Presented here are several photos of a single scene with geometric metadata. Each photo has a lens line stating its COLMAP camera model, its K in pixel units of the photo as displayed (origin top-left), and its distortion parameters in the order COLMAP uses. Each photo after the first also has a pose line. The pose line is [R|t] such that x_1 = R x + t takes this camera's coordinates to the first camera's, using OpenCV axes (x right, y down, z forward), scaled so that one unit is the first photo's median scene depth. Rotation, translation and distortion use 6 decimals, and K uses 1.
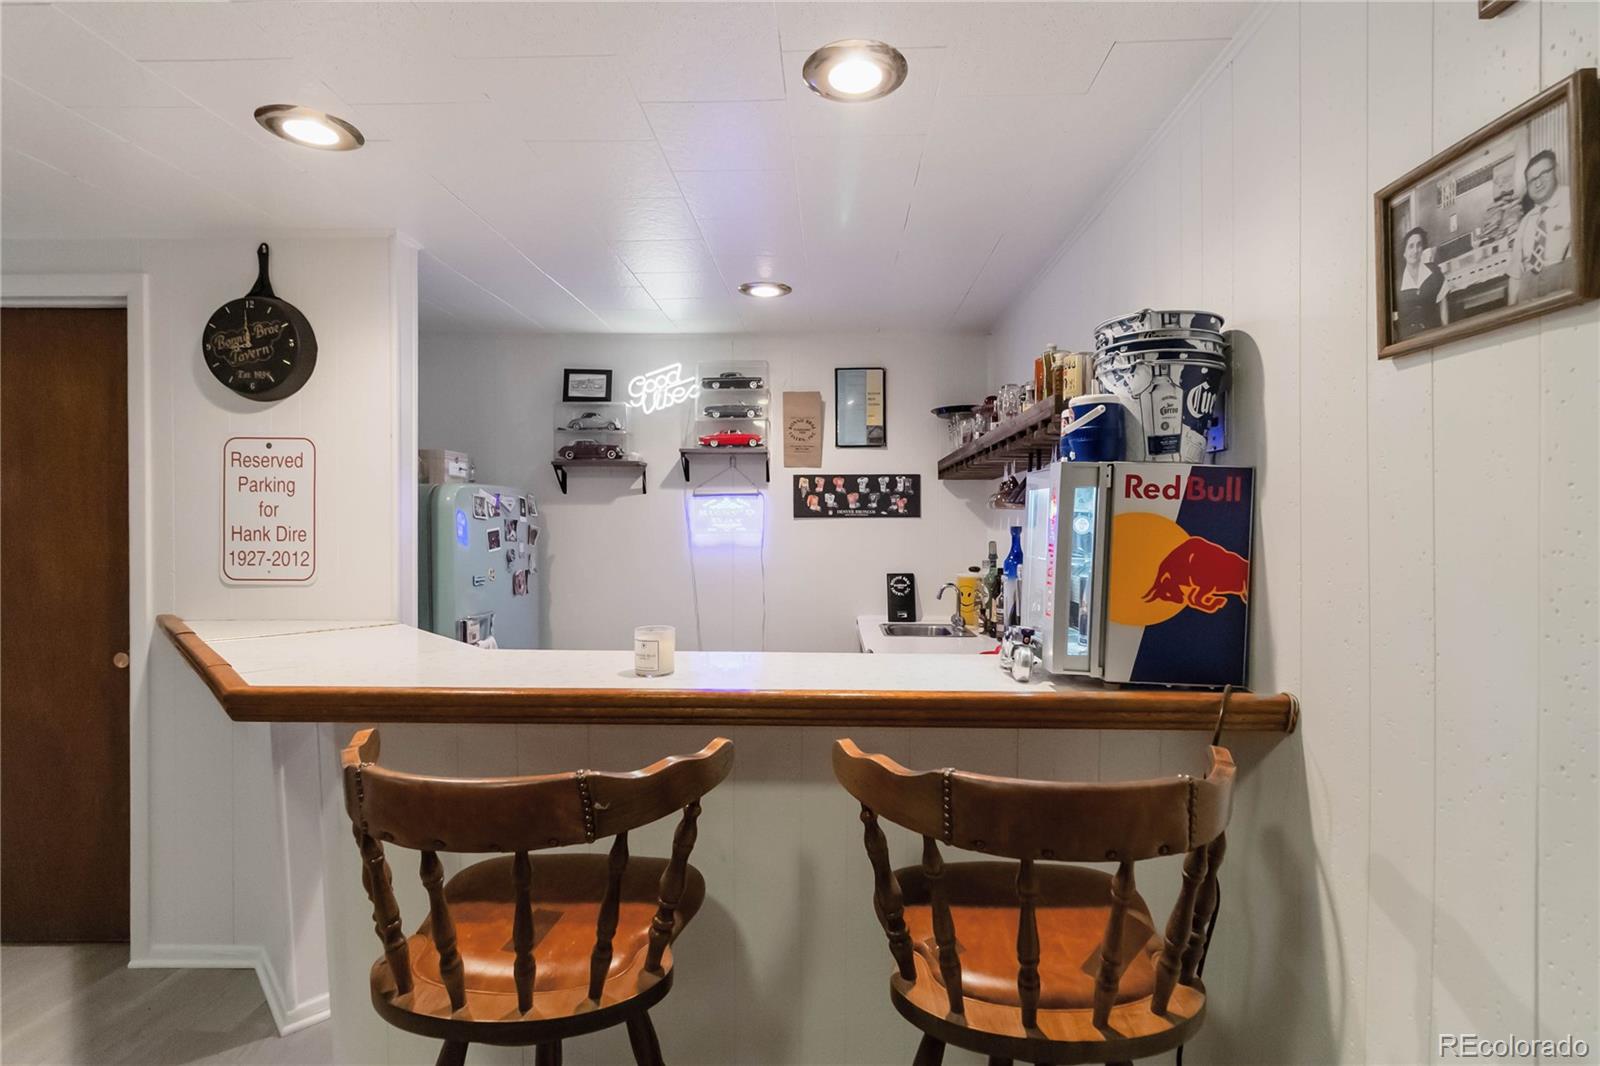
lens RADIAL K [[739.0, 0, 800.0], [0, 739.0, 530.1], [0, 0, 1]] dist [-0.001984, 0.002014]
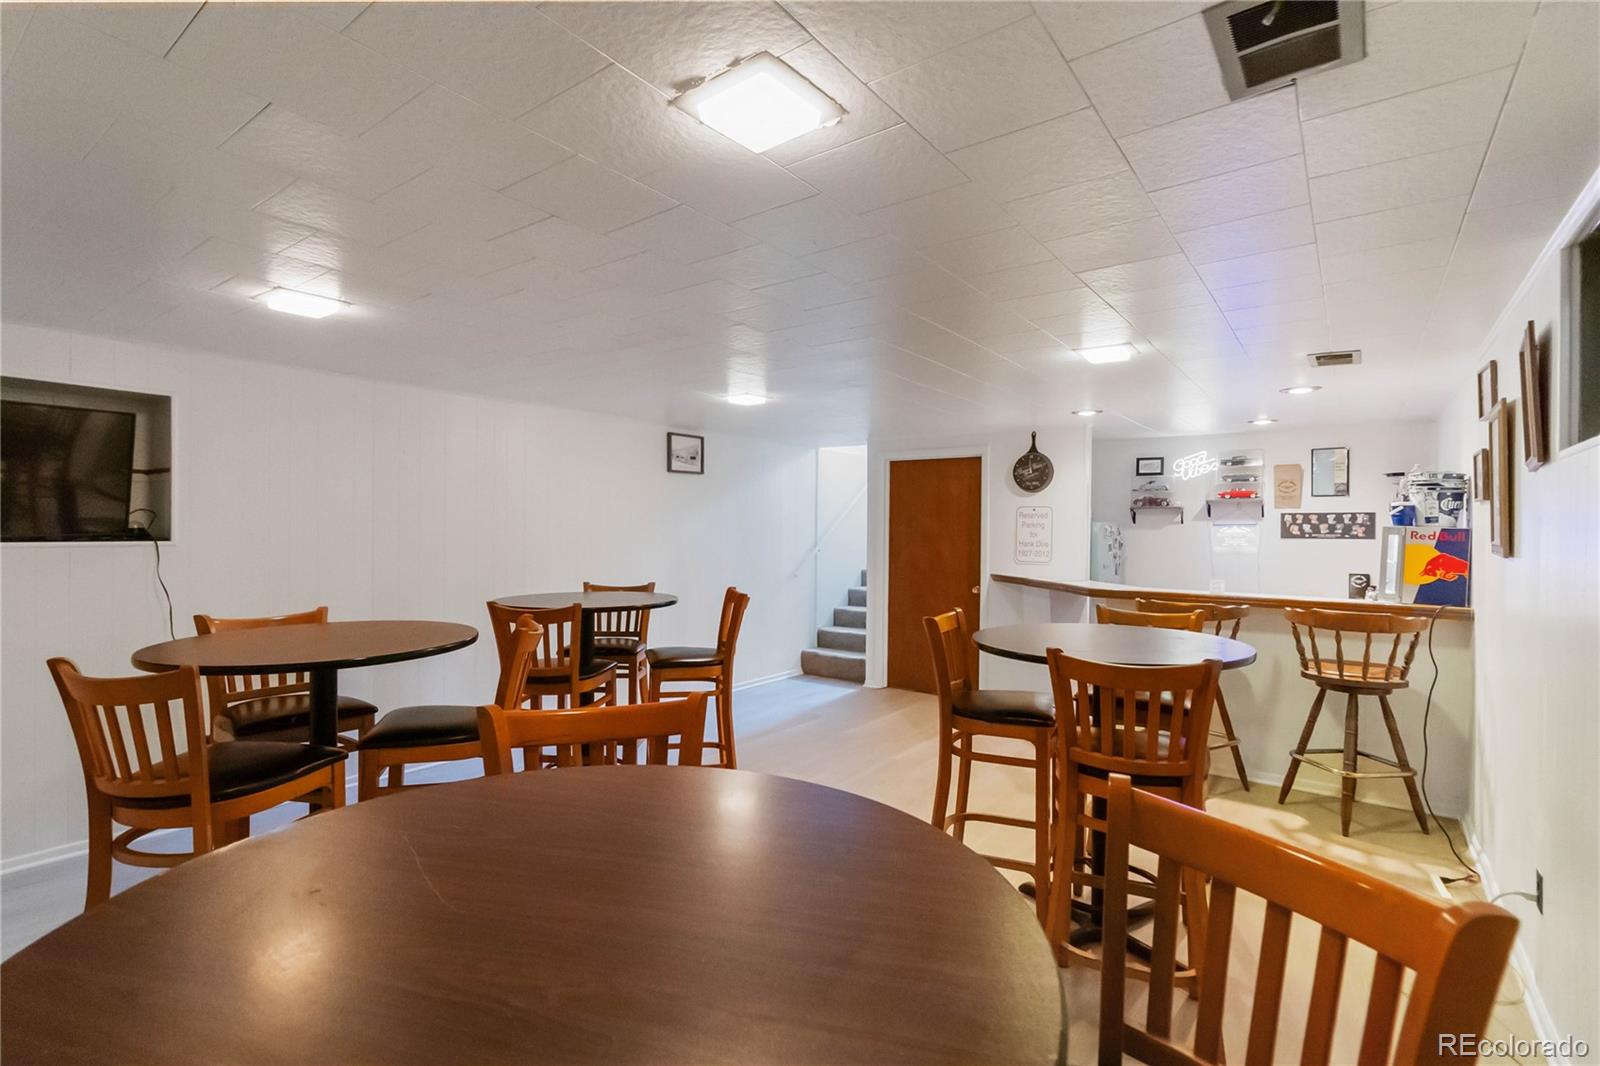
lens RADIAL K [[739.0, 0, 793.3], [0, 739.0, 531.2], [0, 0, 1]] dist [-0.001984, 0.002014]
pose [[0.820147, 0.008904, -0.572083, 0.045232], [-0.013261, 0.999906, -0.003448, -0.012855], [0.571999, 0.010414, 0.820188, -1.065438]]
